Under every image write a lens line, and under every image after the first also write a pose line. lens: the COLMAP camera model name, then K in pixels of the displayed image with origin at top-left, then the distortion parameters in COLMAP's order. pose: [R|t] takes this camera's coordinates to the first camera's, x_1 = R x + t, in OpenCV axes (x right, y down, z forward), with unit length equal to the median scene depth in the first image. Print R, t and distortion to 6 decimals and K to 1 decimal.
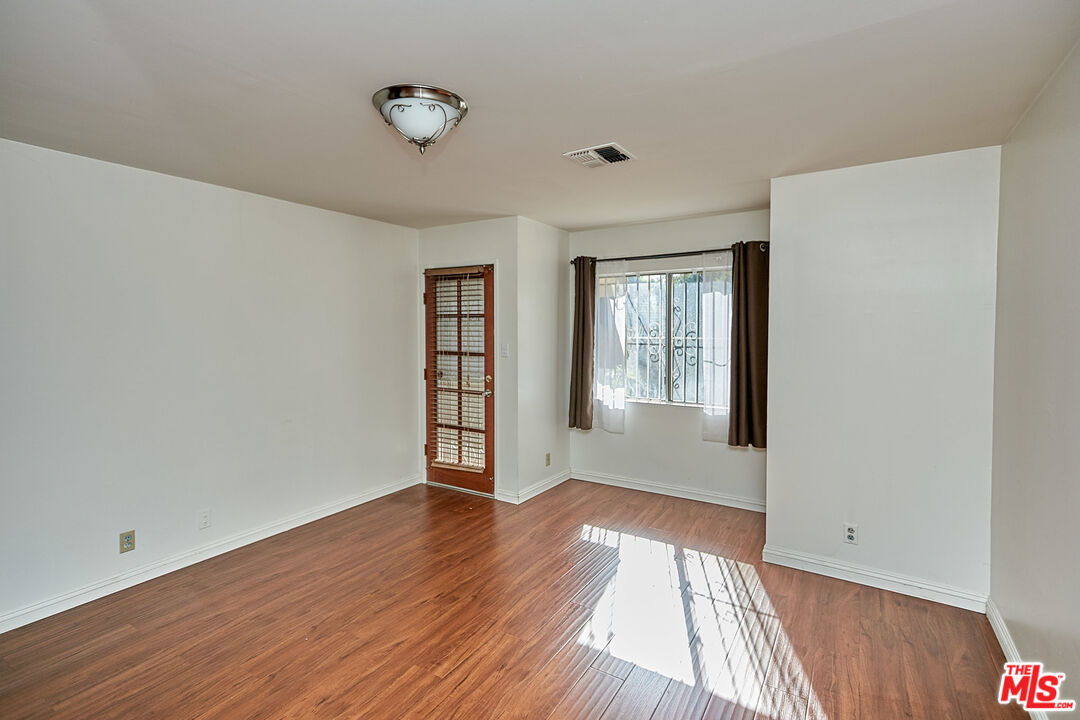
lens RADIAL K [[507.9, 0, 536.8], [0, 507.9, 342.2], [0, 0, 1]] dist [0.019562, 0.000054]
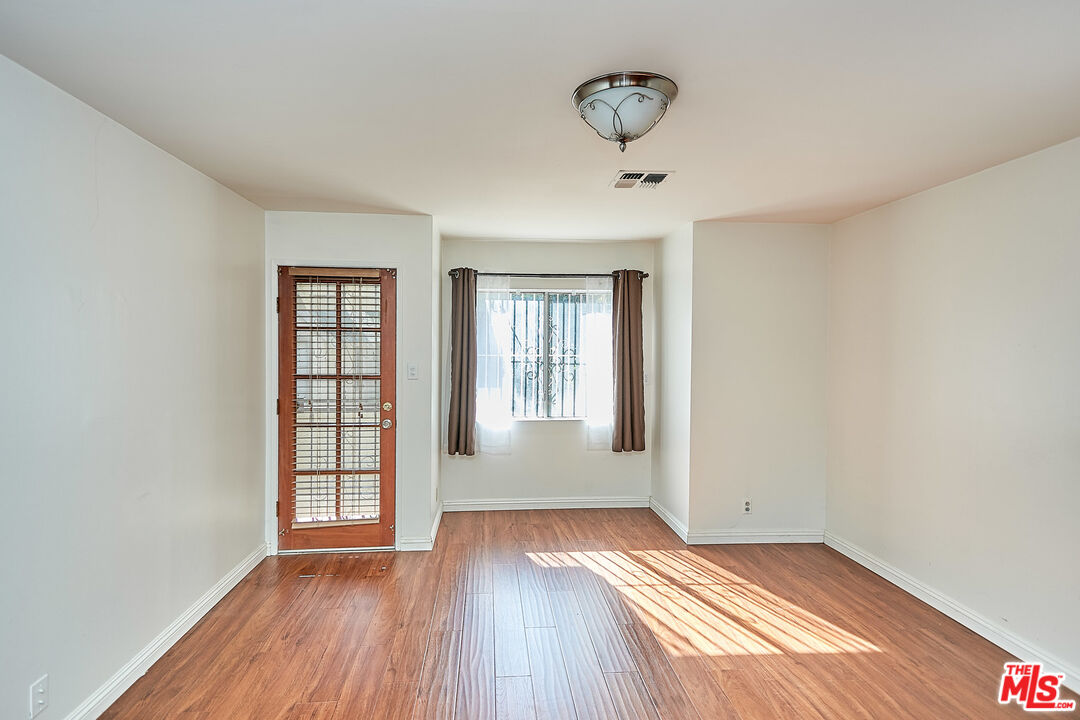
lens RADIAL K [[528.9, 0, 525.4], [0, 528.9, 351.6], [0, 0, 1]] dist [0.006259, -0.000060]
pose [[0.801364, -0.003127, 0.598169, -0.467618], [0.011390, 0.999885, -0.010032, -0.006763], [-0.598069, 0.014852, 0.801307, 0.193637]]
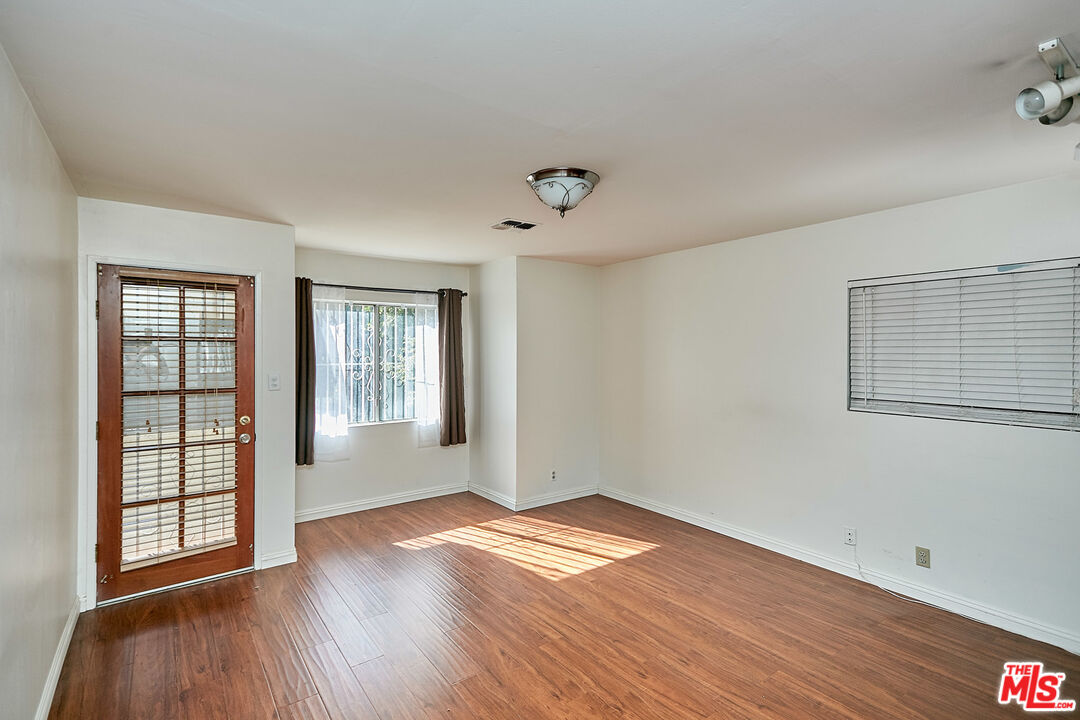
lens RADIAL K [[511.6, 0, 537.6], [0, 511.6, 356.1], [0, 0, 1]] dist [0.014060, -0.000312]
pose [[0.361803, -0.007060, 0.932228, -0.731812], [0.030129, 0.999538, -0.004124, -0.011311], [-0.931768, 0.029579, 0.361848, 0.314330]]
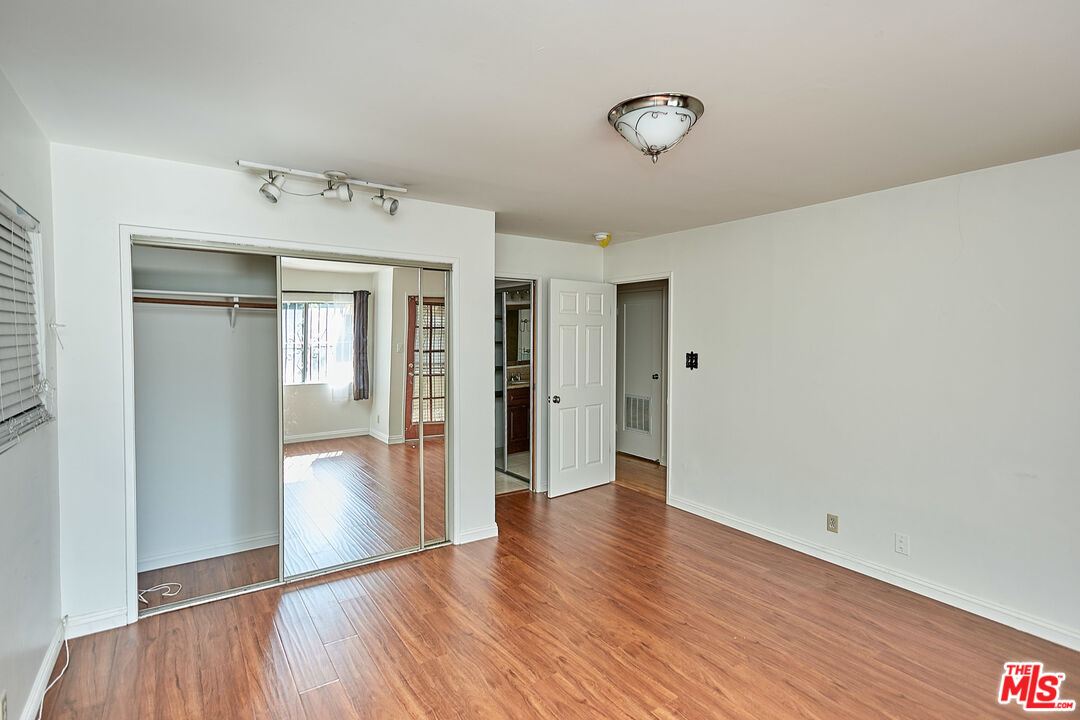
lens RADIAL K [[541.6, 0, 540.1], [0, 541.6, 352.3], [0, 0, 1]] dist [0.026442, -0.000016]
pose [[-0.394244, 0.029540, -0.918531, 0.429360], [-0.036435, 0.998195, 0.047740, -0.023544], [0.918283, 0.052288, -0.392456, 0.629296]]
